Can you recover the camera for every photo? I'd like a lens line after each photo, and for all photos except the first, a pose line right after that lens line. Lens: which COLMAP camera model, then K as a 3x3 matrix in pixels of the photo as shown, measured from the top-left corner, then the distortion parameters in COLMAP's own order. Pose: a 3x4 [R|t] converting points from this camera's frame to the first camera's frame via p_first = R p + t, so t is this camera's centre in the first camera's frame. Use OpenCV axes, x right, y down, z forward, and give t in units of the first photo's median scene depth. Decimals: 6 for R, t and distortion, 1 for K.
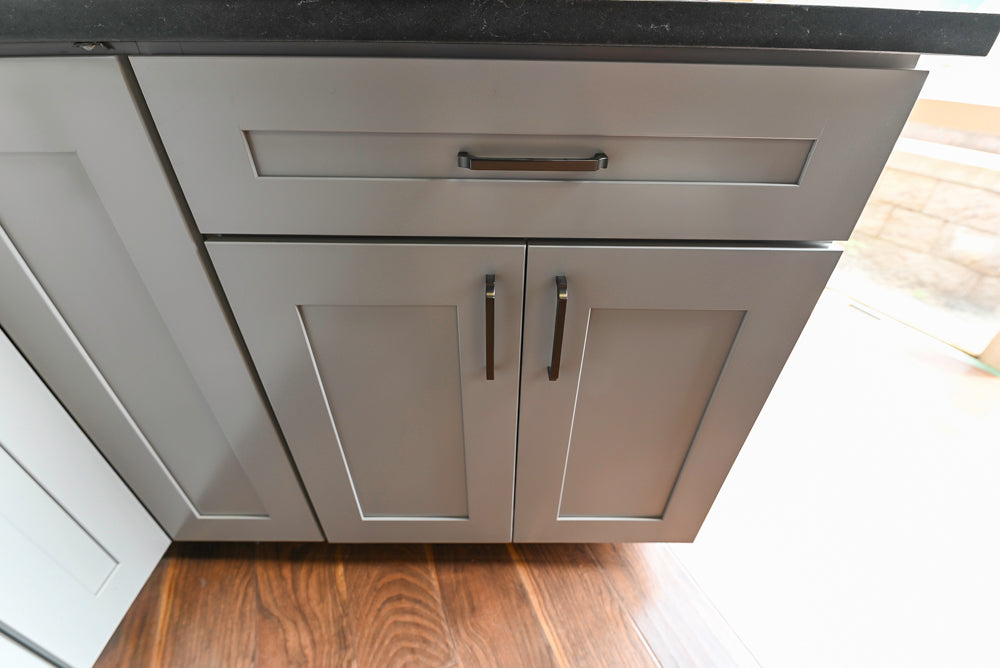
lens RADIAL K [[418.7, 0, 499.0], [0, 418.7, 324.2], [0, 0, 1]] dist [-0.000671, -0.000464]
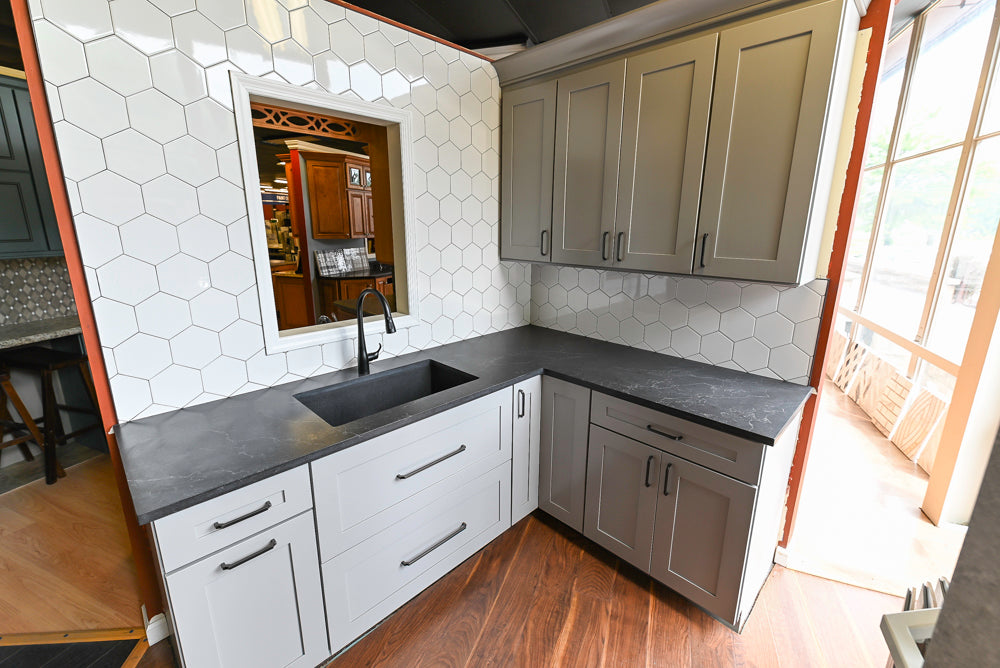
lens RADIAL K [[418.7, 0, 499.0], [0, 418.7, 324.2], [0, 0, 1]] dist [-0.000671, -0.000464]
pose [[0.701269, 0.160503, -0.694594, 0.846340], [-0.401601, 0.893957, -0.198890, 0.073578], [0.589015, 0.418425, 0.691363, -1.707528]]
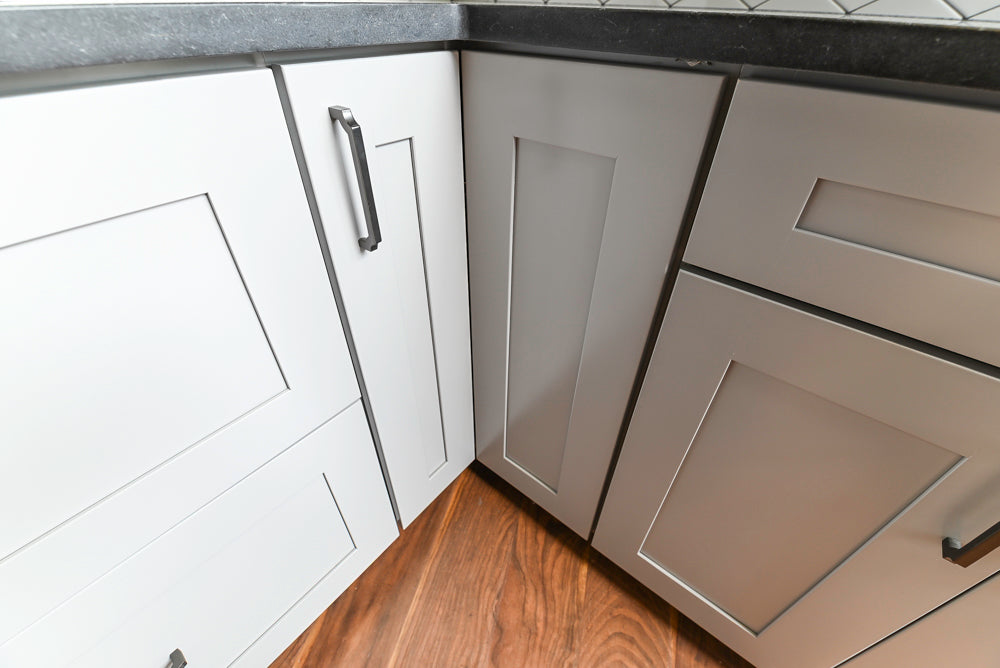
lens RADIAL K [[425.3, 0, 514.3], [0, 425.3, 324.8], [0, 0, 1]] dist [-0.000479, -0.000229]
pose [[0.785283, 0.396802, -0.475268, -0.278643], [-0.370762, 0.916156, 0.152291, -0.050277], [0.495849, 0.056620, 0.866561, -0.005594]]
